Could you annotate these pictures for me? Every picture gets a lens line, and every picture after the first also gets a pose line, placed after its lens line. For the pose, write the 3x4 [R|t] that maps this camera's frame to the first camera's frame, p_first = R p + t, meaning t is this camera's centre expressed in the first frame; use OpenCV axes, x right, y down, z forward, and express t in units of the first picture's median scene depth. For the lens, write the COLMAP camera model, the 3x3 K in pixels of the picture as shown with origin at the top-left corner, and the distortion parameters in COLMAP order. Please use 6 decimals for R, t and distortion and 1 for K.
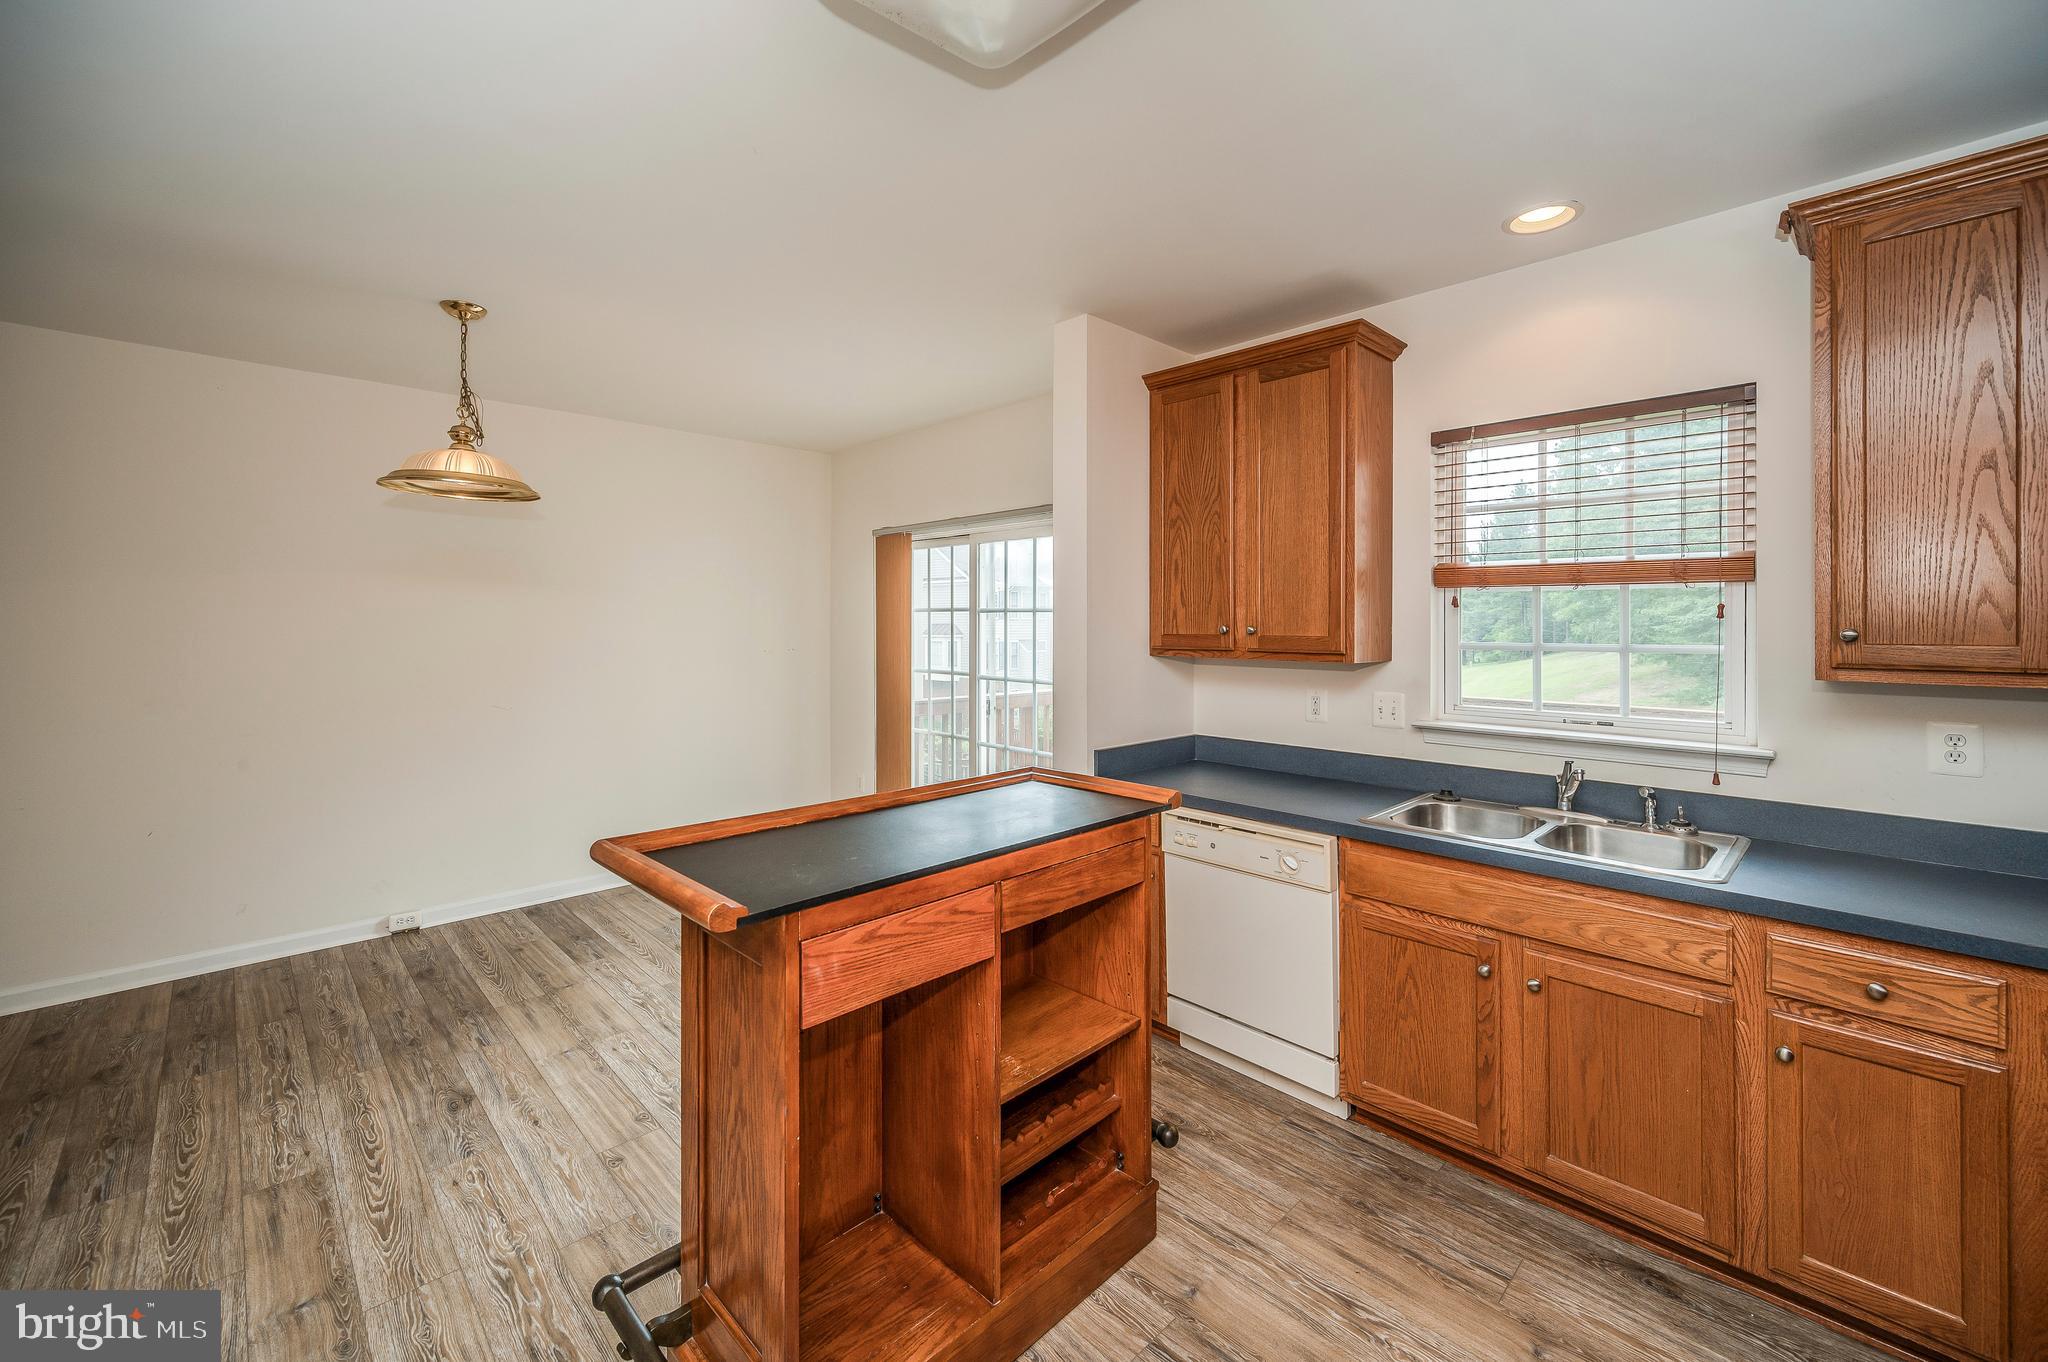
lens RADIAL K [[827.9, 0, 1042.3], [0, 827.9, 629.1], [0, 0, 1]] dist [-0.002570, -0.000050]
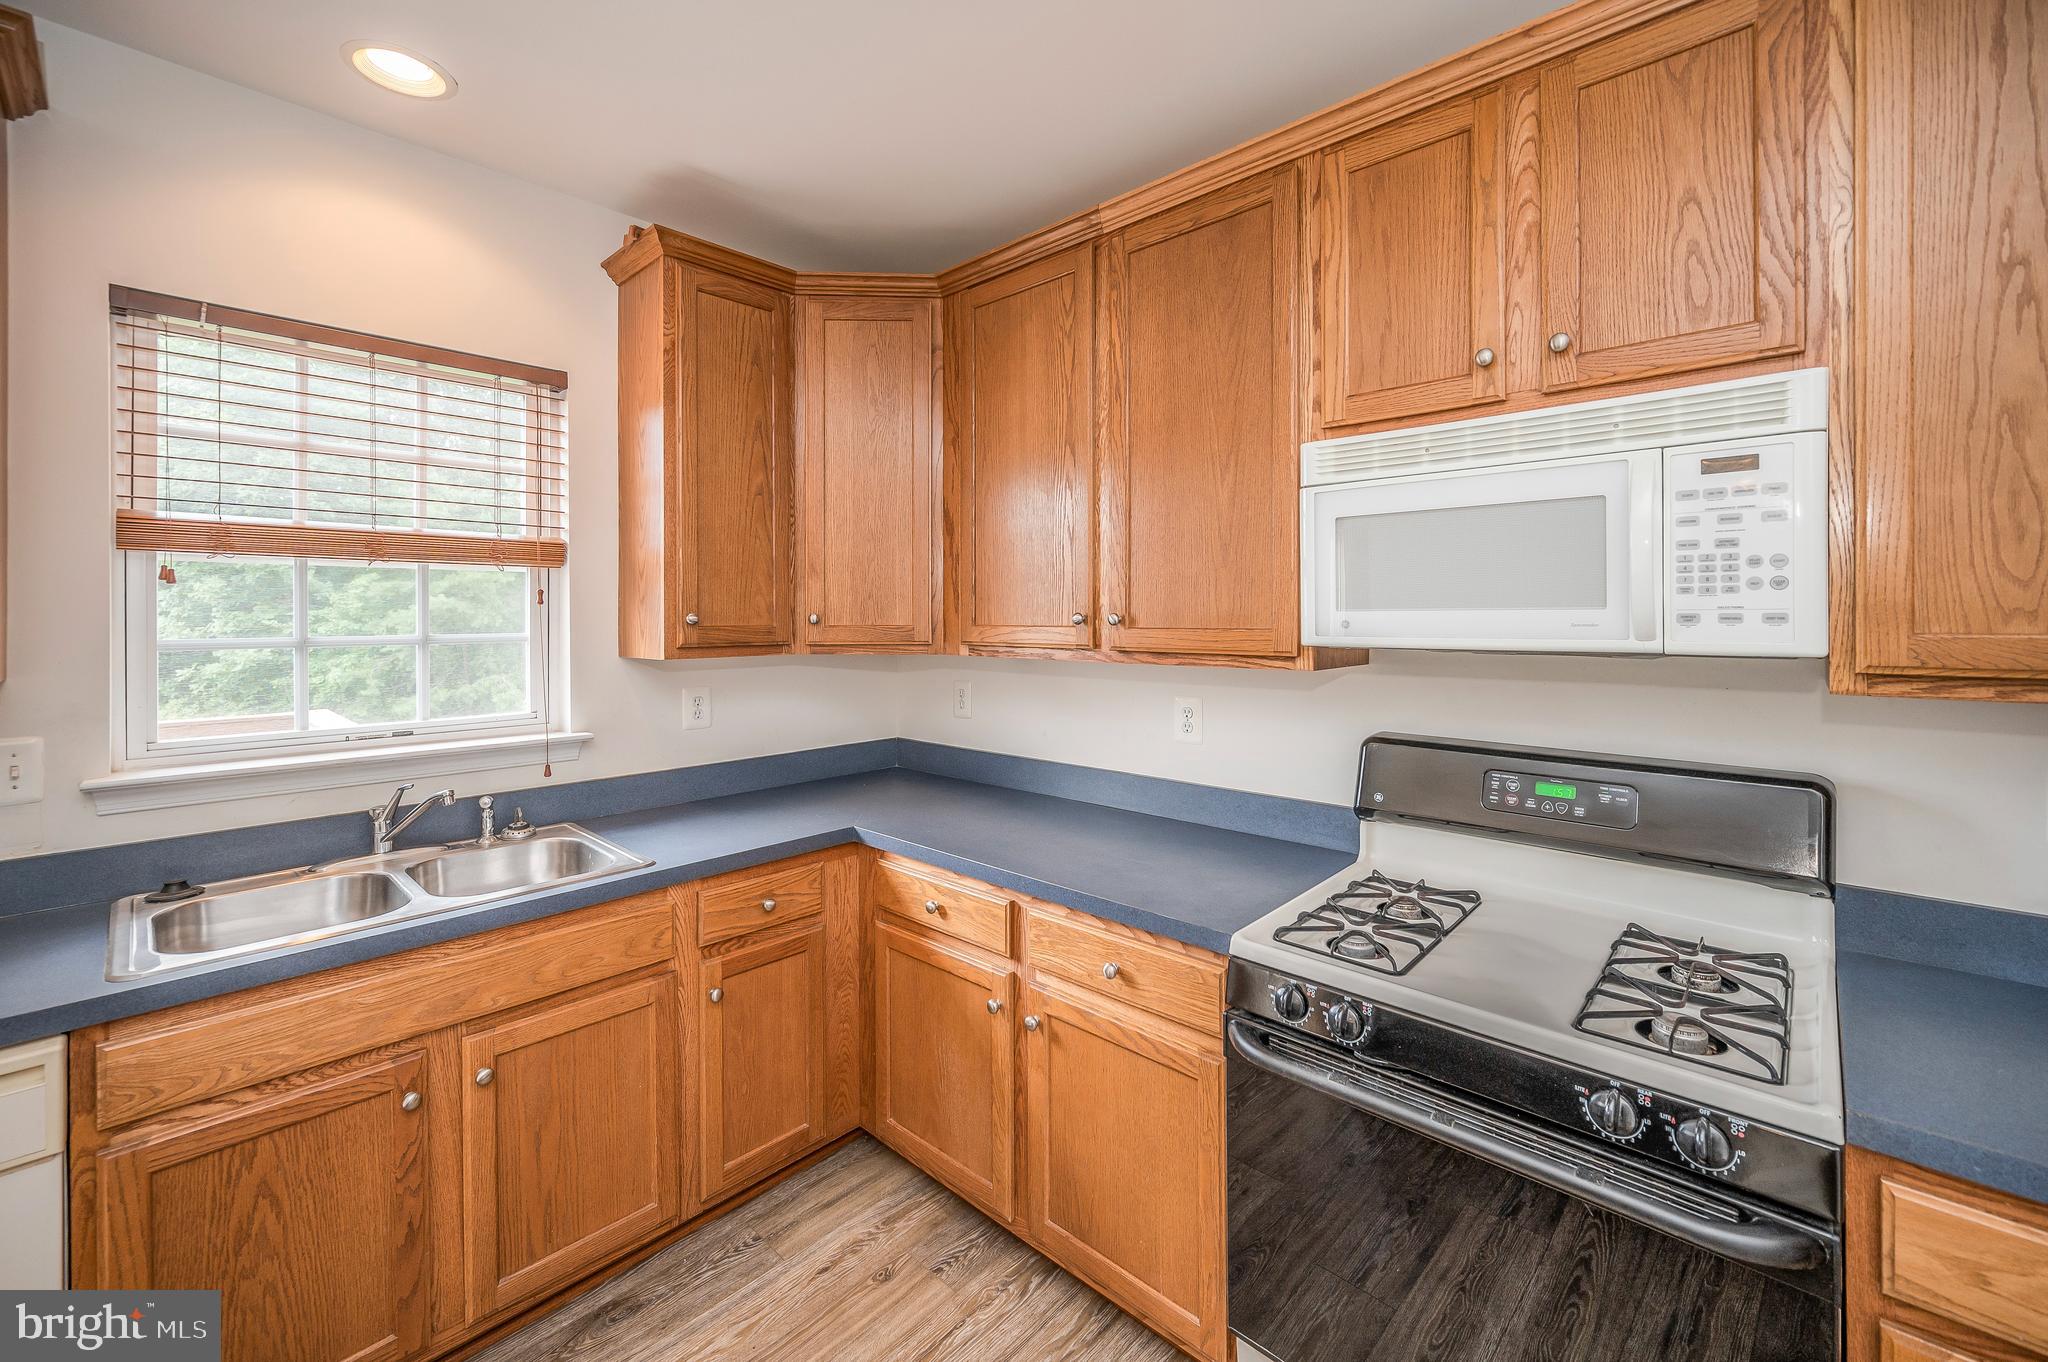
lens RADIAL K [[834.6, 0, 1035.9], [0, 834.6, 616.2], [0, 0, 1]] dist [0.000207, -0.000035]
pose [[-0.043455, -0.001324, 0.999055, -0.177342], [0.011346, 0.999934, 0.001818, 0.005000], [-0.998991, 0.011414, -0.043437, 0.449485]]
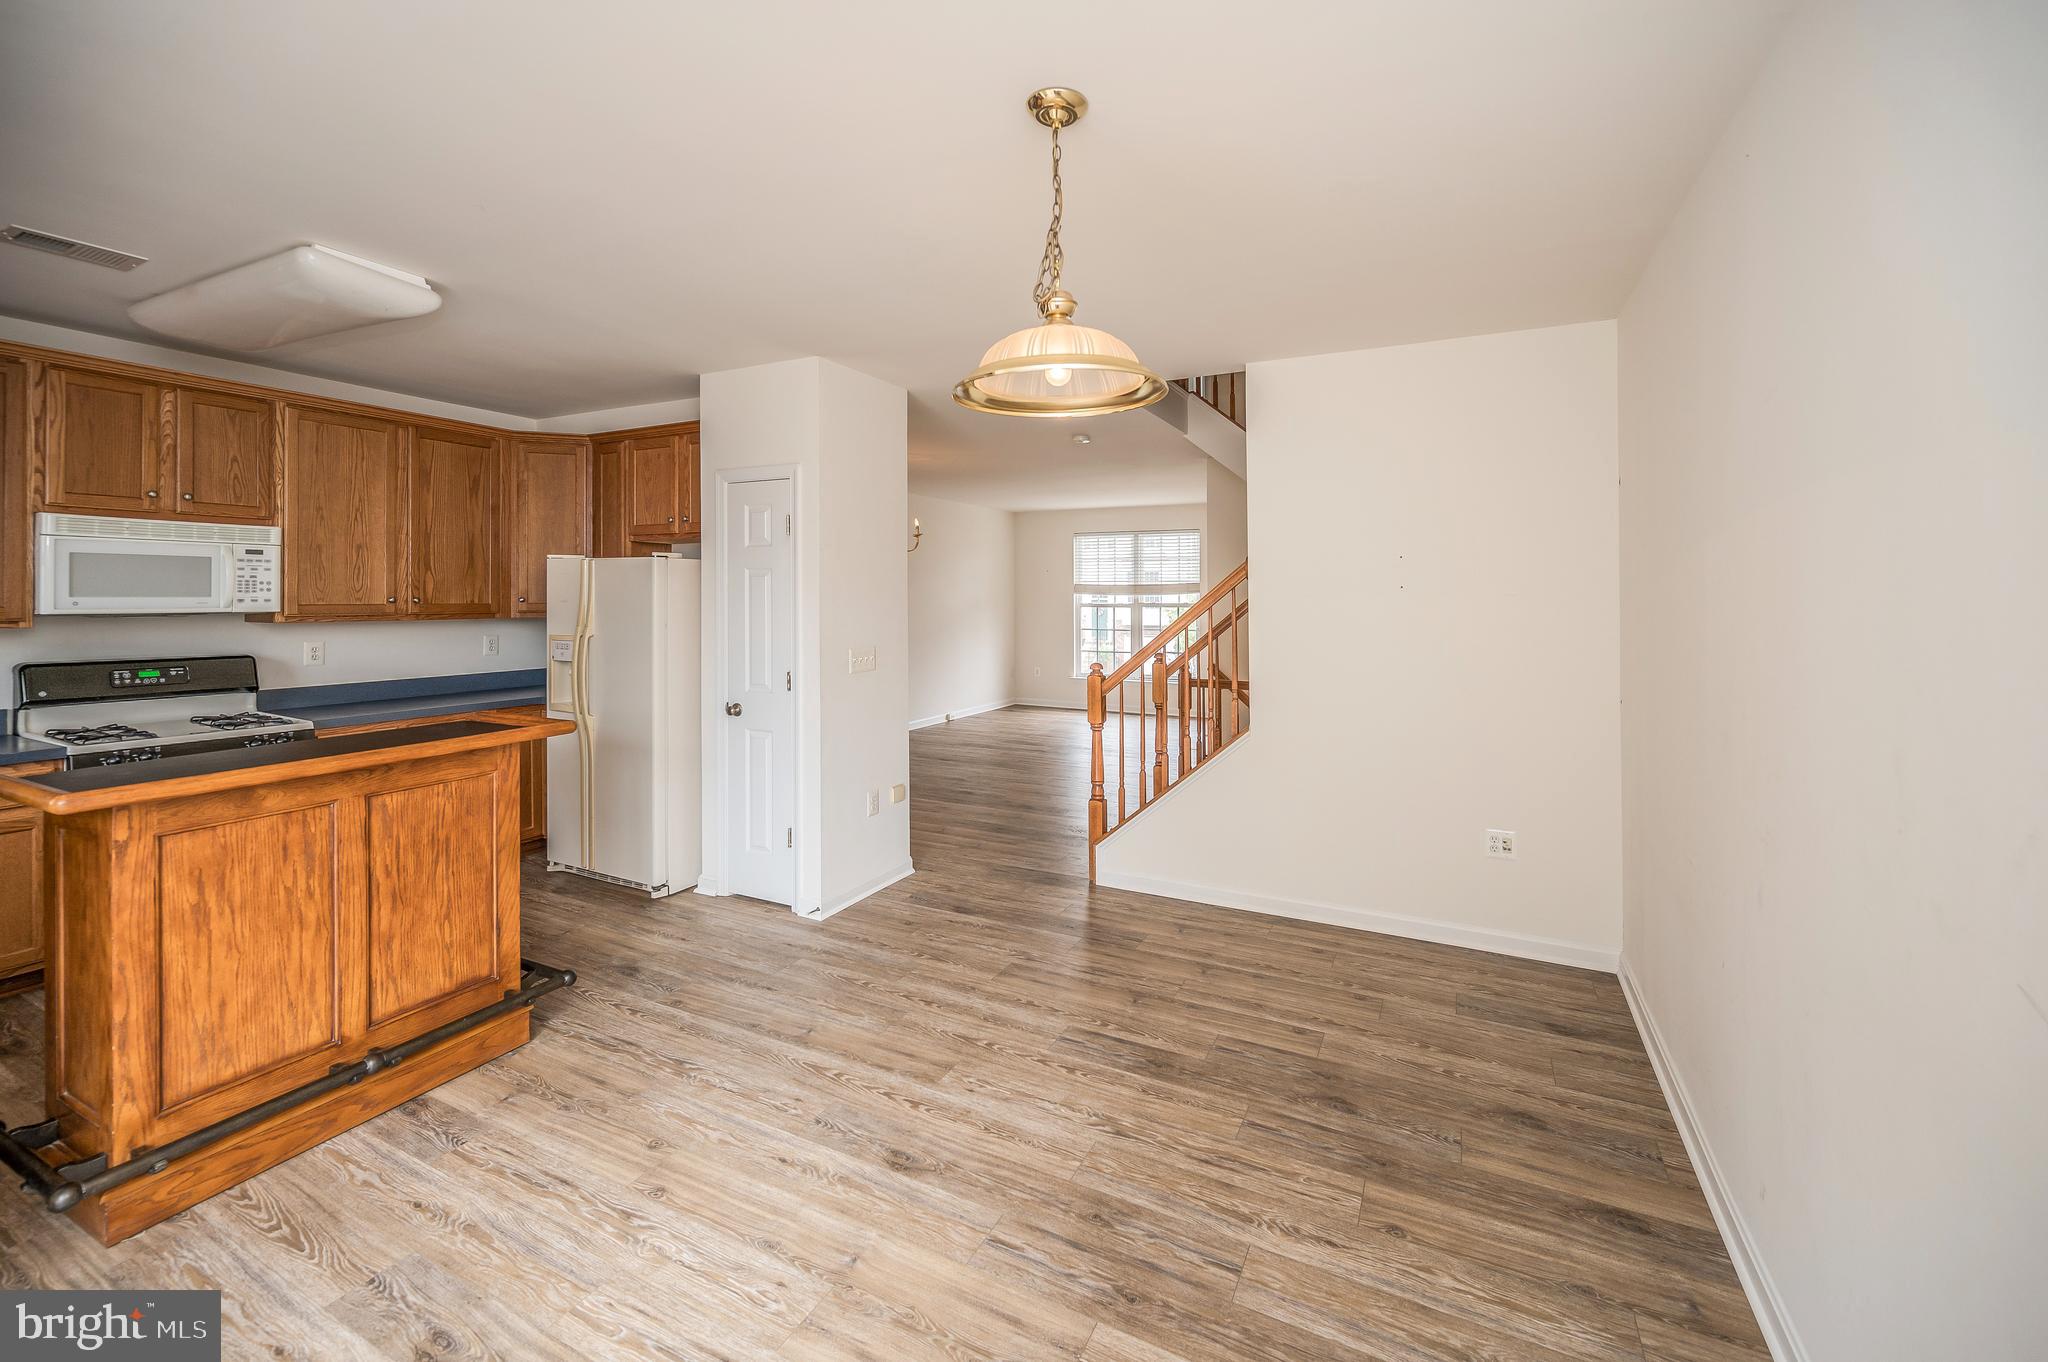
lens RADIAL K [[845.7, 0, 1030.4], [0, 845.7, 601.0], [0, 0, 1]] dist [-0.001742, -0.000249]
pose [[-0.950340, -0.003876, -0.311188, -0.613332], [-0.008283, 0.999883, 0.012841, -0.020903], [0.311102, 0.014781, -0.950262, 2.050031]]
